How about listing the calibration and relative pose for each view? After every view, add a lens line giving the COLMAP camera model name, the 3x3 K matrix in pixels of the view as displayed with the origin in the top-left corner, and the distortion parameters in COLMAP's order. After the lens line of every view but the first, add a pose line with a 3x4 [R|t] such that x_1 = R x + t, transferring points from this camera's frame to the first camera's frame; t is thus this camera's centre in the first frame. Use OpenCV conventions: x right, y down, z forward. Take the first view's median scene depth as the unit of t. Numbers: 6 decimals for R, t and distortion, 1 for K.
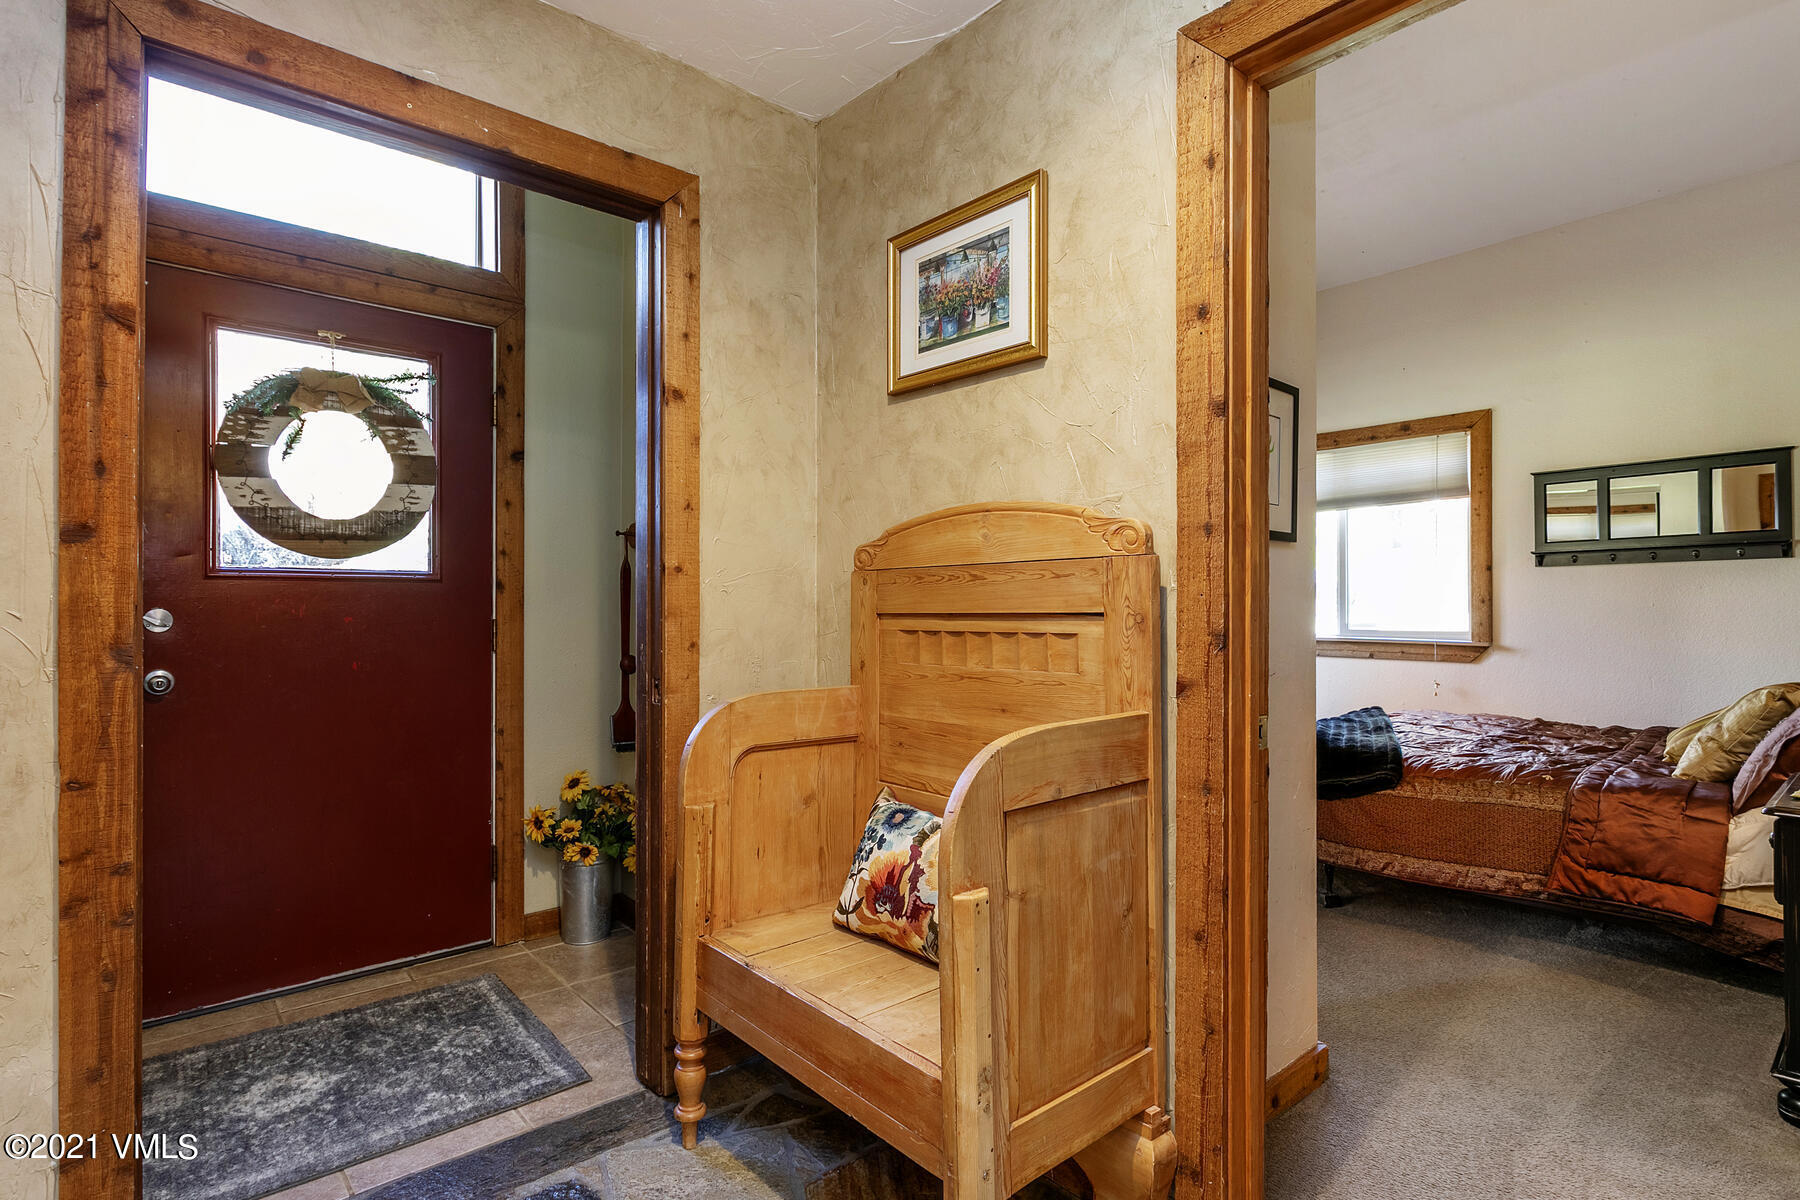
lens RADIAL K [[883.5, 0, 917.7], [0, 883.5, 597.8], [0, 0, 1]] dist [-0.000223, 0.000263]
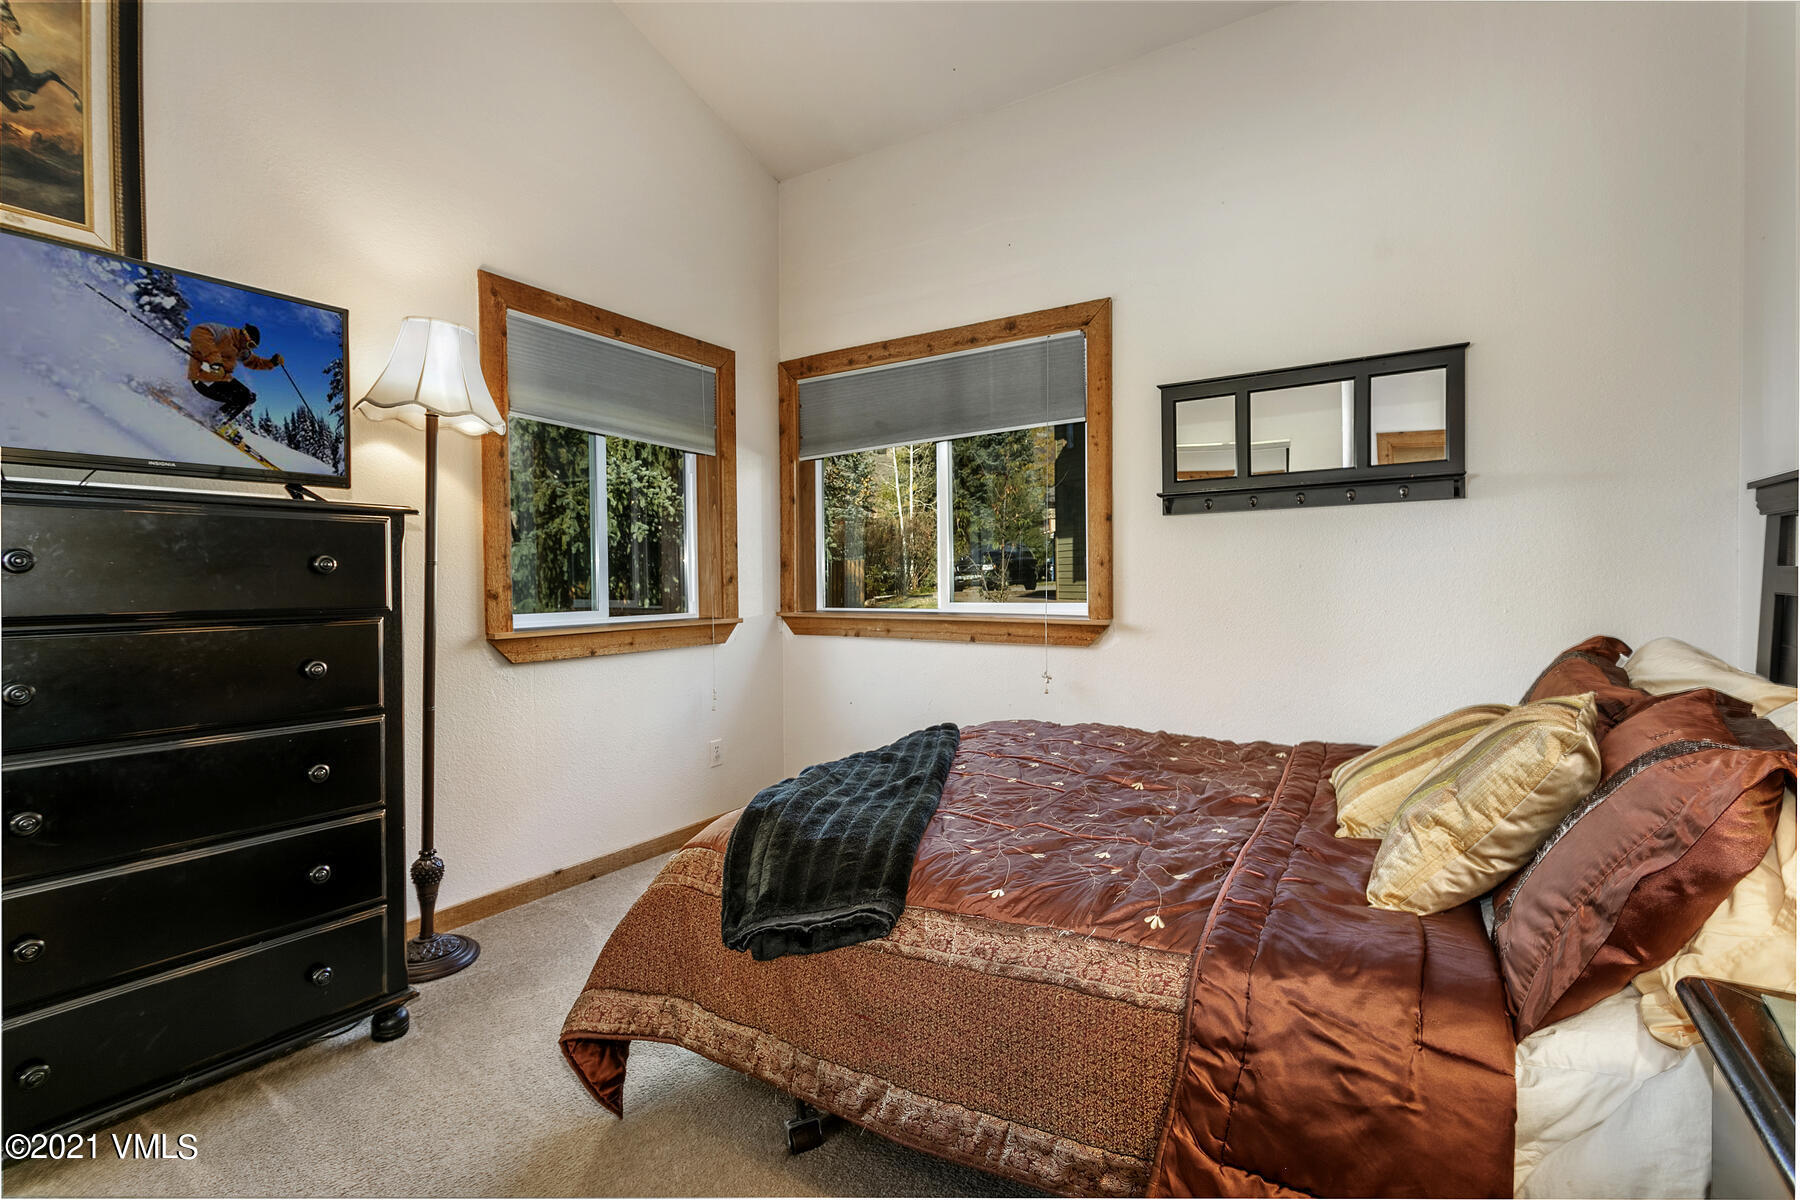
lens RADIAL K [[883.5, 0, 886.4], [0, 883.5, 594.2], [0, 0, 1]] dist [-0.000223, 0.000263]
pose [[0.959304, -0.014419, 0.282007, 0.327981], [0.007102, 0.999612, 0.026951, 0.010739], [-0.282286, -0.023852, 0.959034, 0.435746]]
